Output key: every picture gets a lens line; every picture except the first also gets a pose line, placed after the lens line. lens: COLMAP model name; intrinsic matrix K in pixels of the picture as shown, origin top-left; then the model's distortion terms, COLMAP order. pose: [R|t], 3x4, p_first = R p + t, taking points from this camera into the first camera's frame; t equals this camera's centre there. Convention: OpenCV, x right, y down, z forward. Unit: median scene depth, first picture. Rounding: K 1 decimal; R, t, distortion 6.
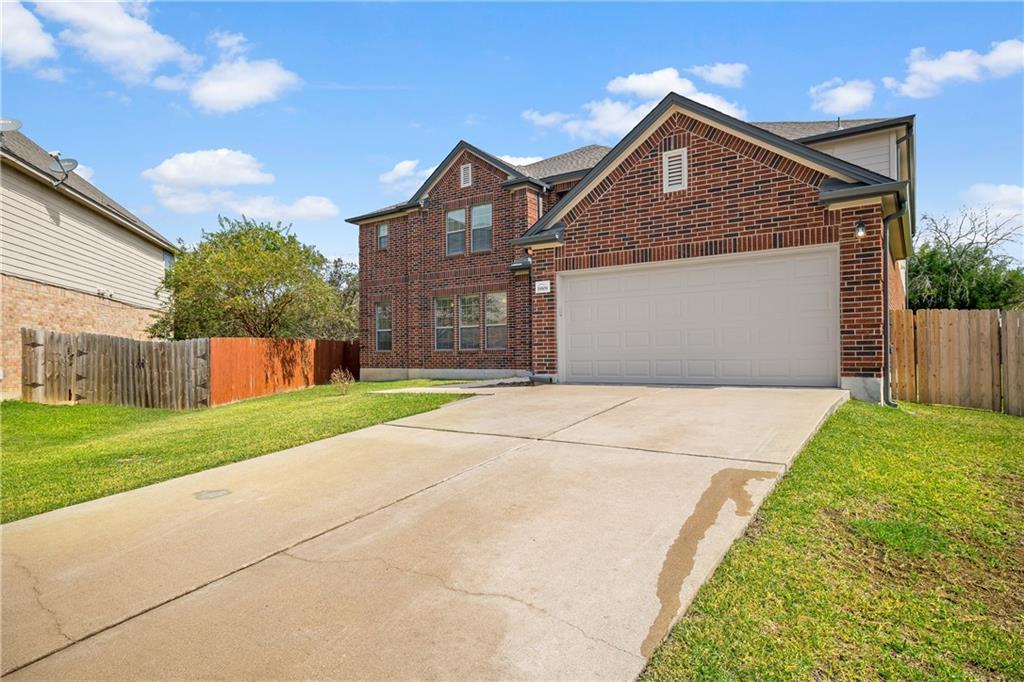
lens RADIAL K [[573.9, 0, 512.0], [0, 573.9, 341.0], [0, 0, 1]] dist [-0.003172, -0.000513]
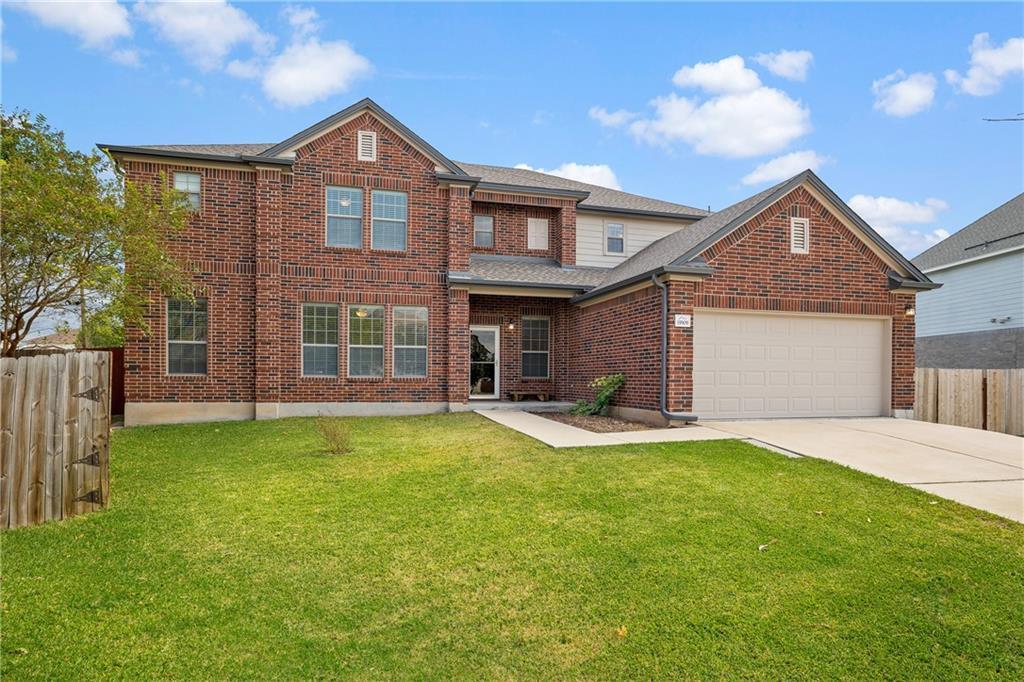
lens RADIAL K [[557.4, 0, 507.3], [0, 557.4, 370.0], [0, 0, 1]] dist [-0.004179, -0.000035]
pose [[0.651043, 0.020734, 0.758757, -0.555972], [-0.035930, 0.999348, 0.003521, -0.003495], [-0.758190, -0.029554, 0.651364, 0.408443]]
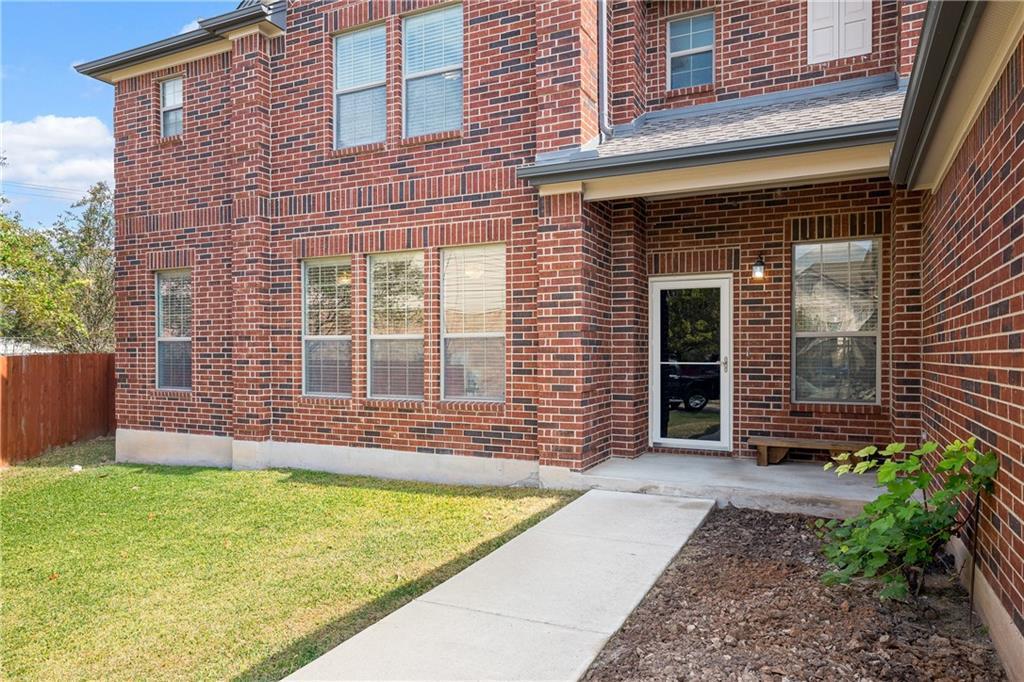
lens RADIAL K [[678.1, 0, 499.0], [0, 678.1, 351.1], [0, 0, 1]] dist [0.003553, 0.002621]
pose [[0.989080, 0.007418, 0.147193, -0.079017], [-0.011471, 0.999578, 0.026703, -0.031234], [-0.146933, -0.028100, 0.988747, 0.593665]]
